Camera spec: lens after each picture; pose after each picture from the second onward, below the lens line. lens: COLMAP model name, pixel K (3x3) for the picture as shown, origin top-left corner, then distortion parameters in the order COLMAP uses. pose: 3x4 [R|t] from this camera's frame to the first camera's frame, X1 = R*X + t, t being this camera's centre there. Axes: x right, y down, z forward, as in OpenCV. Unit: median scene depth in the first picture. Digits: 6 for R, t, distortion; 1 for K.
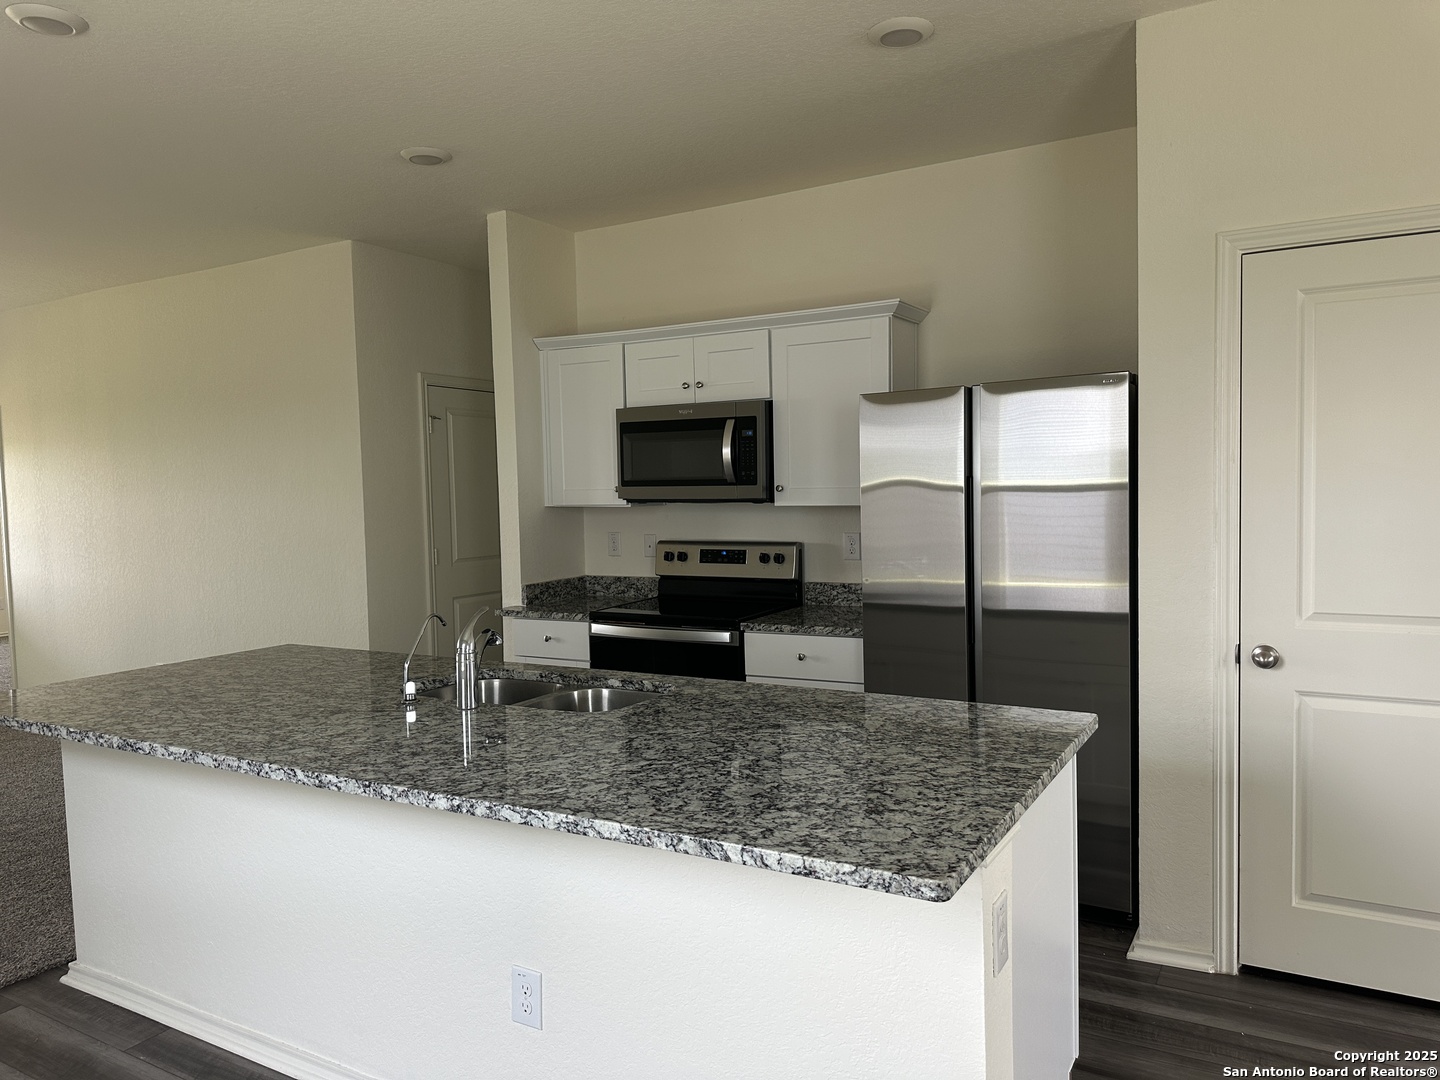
lens RADIAL K [[1002.9, 0, 720.0], [0, 1002.9, 540.0], [0, 0, 1]] dist [-0.001452, -0.004461]
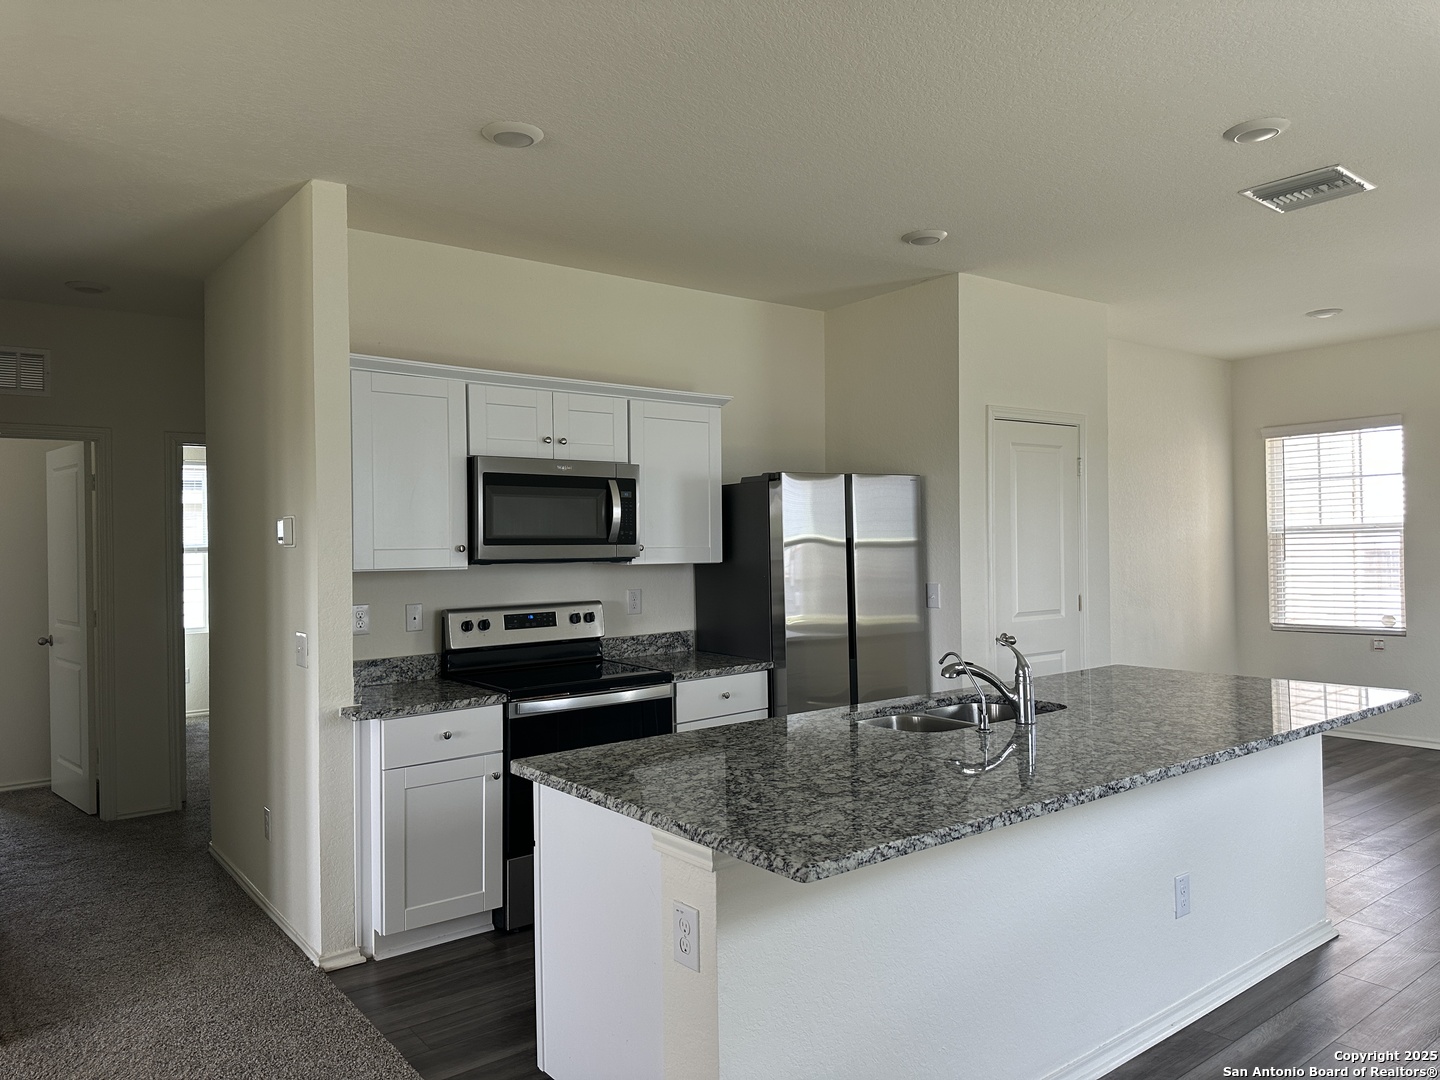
lens RADIAL K [[1015.3, 0, 721.2], [0, 1015.3, 509.6], [0, 0, 1]] dist [0.073441, -0.001746]
pose [[0.377323, 0.042770, 0.925094, -0.867274], [0.059319, 0.995765, -0.070233, -0.010282], [-0.924180, 0.081376, 0.373188, 0.490874]]
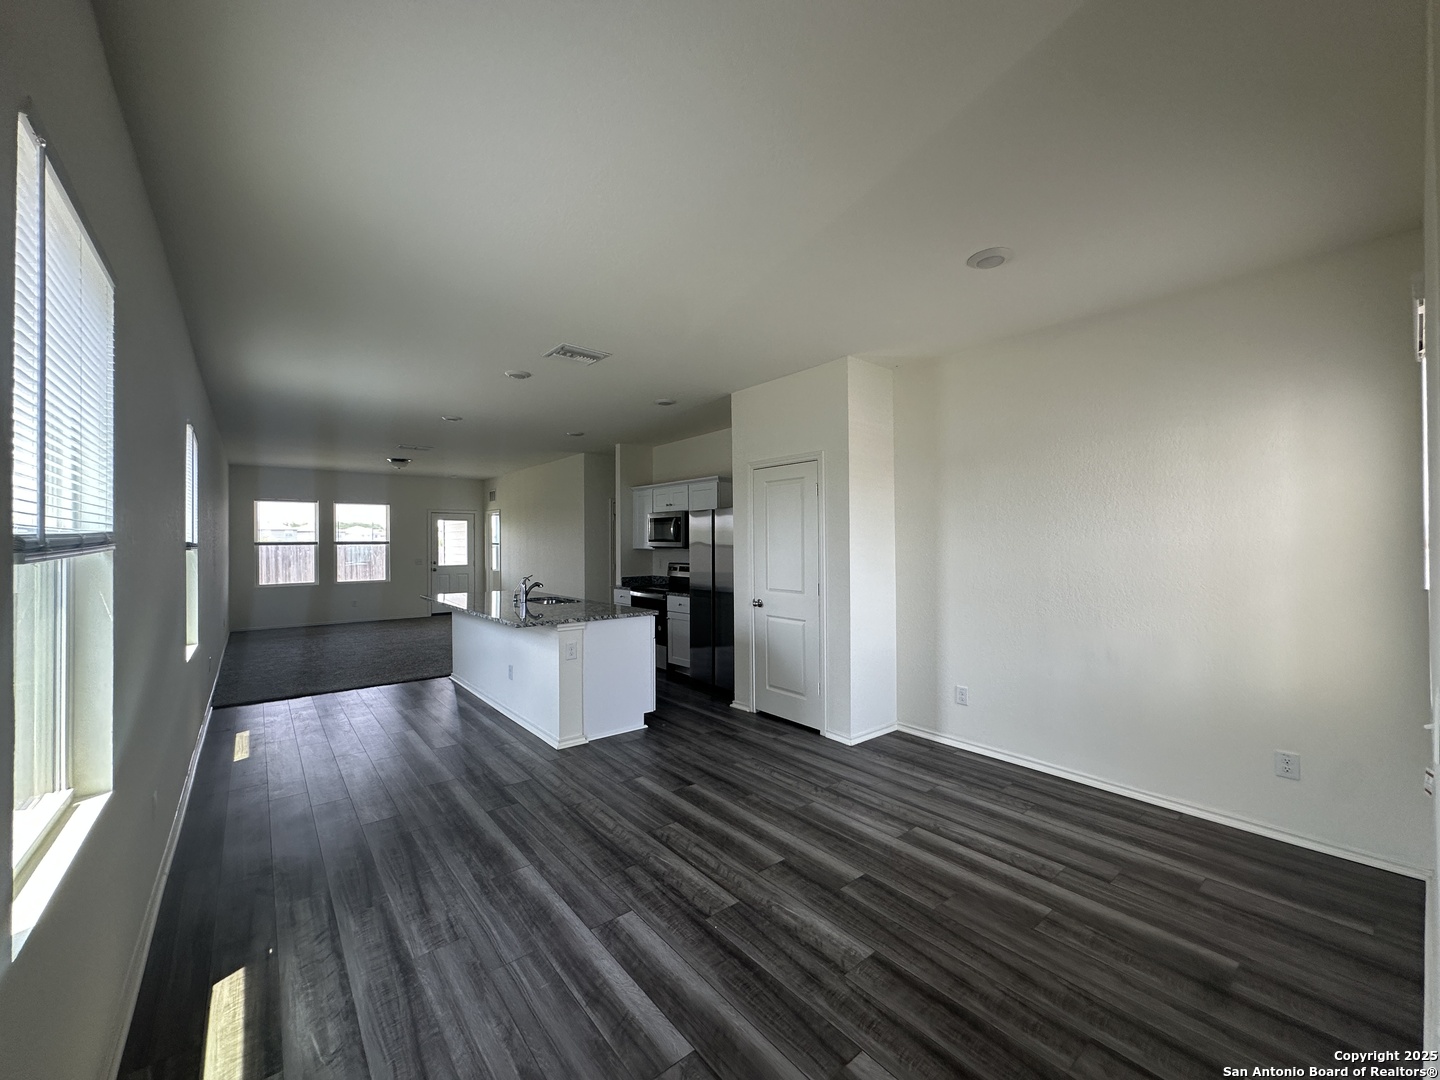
lens RADIAL K [[573.9, 0, 720.0], [0, 573.9, 540.0], [0, 0, 1]] dist [-0.000464, -0.000010]
pose [[0.937477, 0.013294, -0.347792, 0.644511], [-0.031470, 0.998415, -0.046665, 0.008353], [0.346621, 0.054693, 0.936410, -0.405483]]
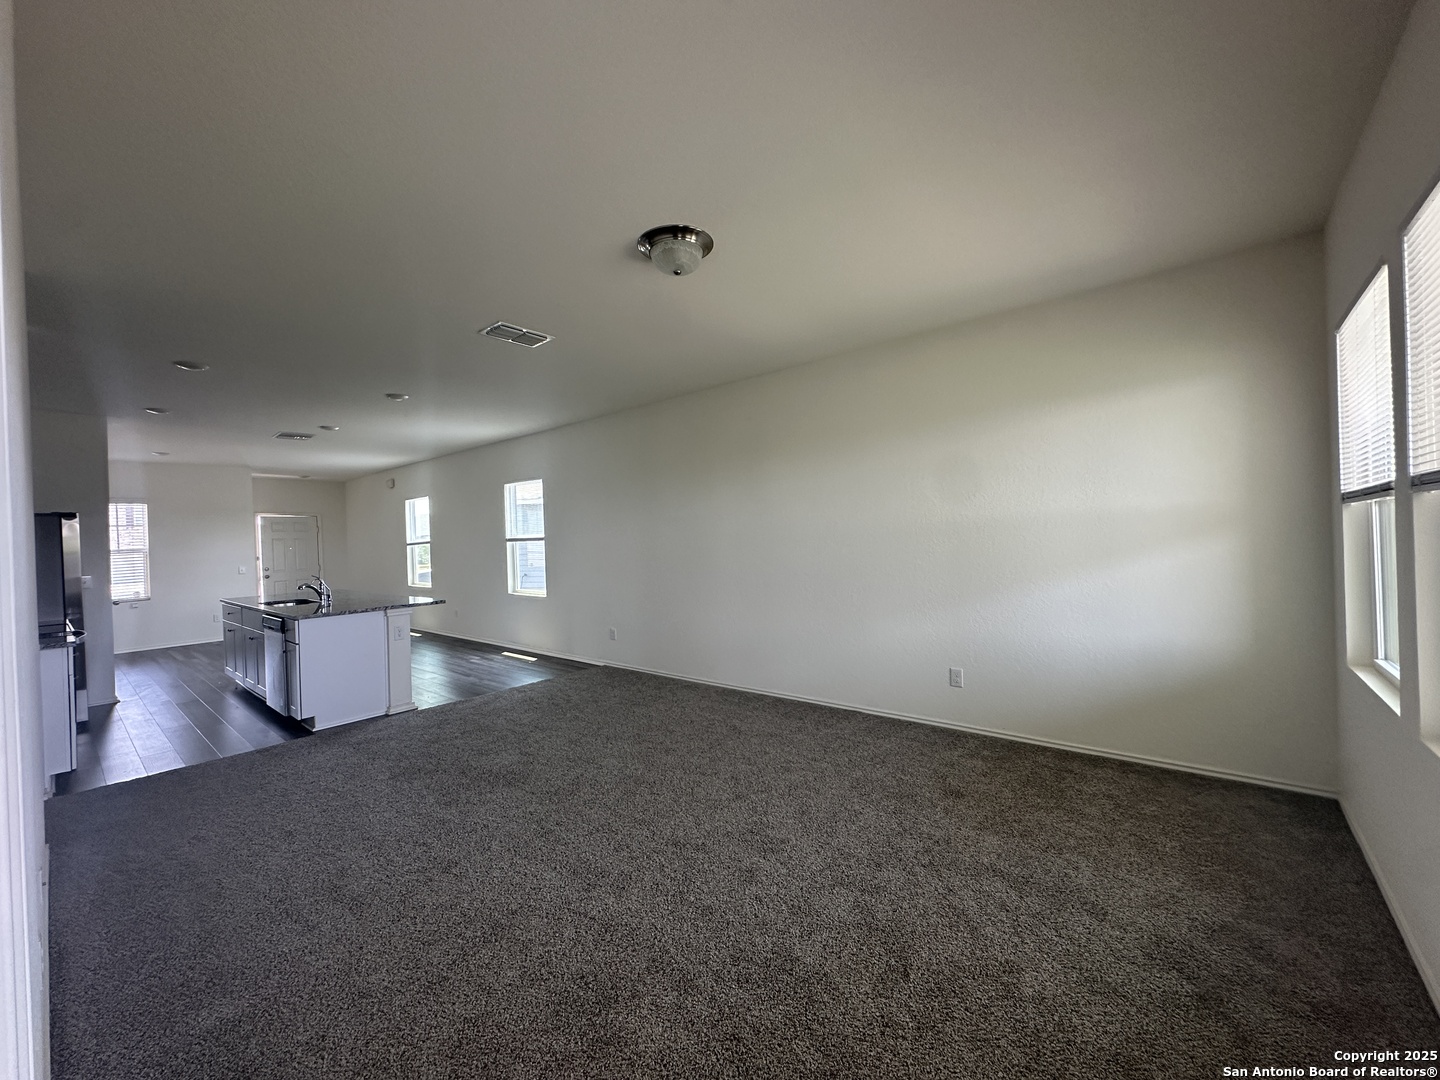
lens RADIAL K [[573.9, 0, 720.0], [0, 573.9, 540.0], [0, 0, 1]] dist [-0.000464, -0.000010]
pose [[-0.982265, 0.050219, 0.180648, -1.251189], [0.060859, 0.996693, 0.053844, -0.053768], [-0.177346, 0.063883, -0.982073, 1.636510]]
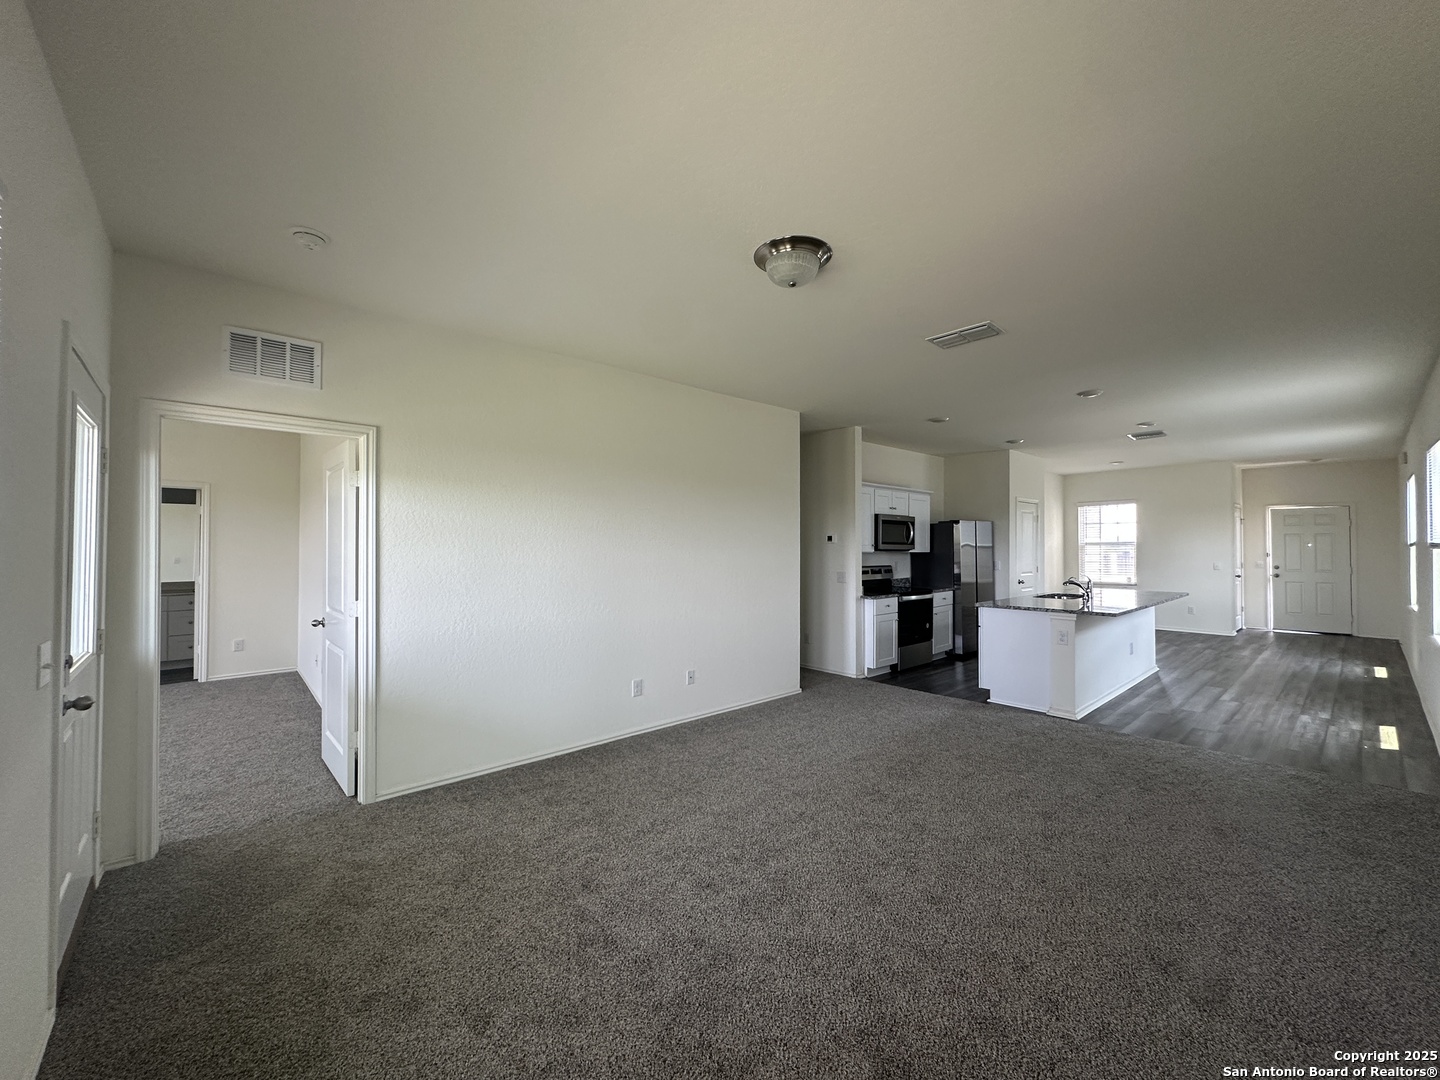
lens RADIAL K [[576.5, 0, 717.9], [0, 576.5, 522.1], [0, 0, 1]] dist [-0.000152, -0.000023]
pose [[0.325584, 0.056427, 0.943828, -1.682063], [0.043135, 0.996292, -0.074443, -0.019150], [-0.944529, 0.064950, 0.321942, 0.946498]]
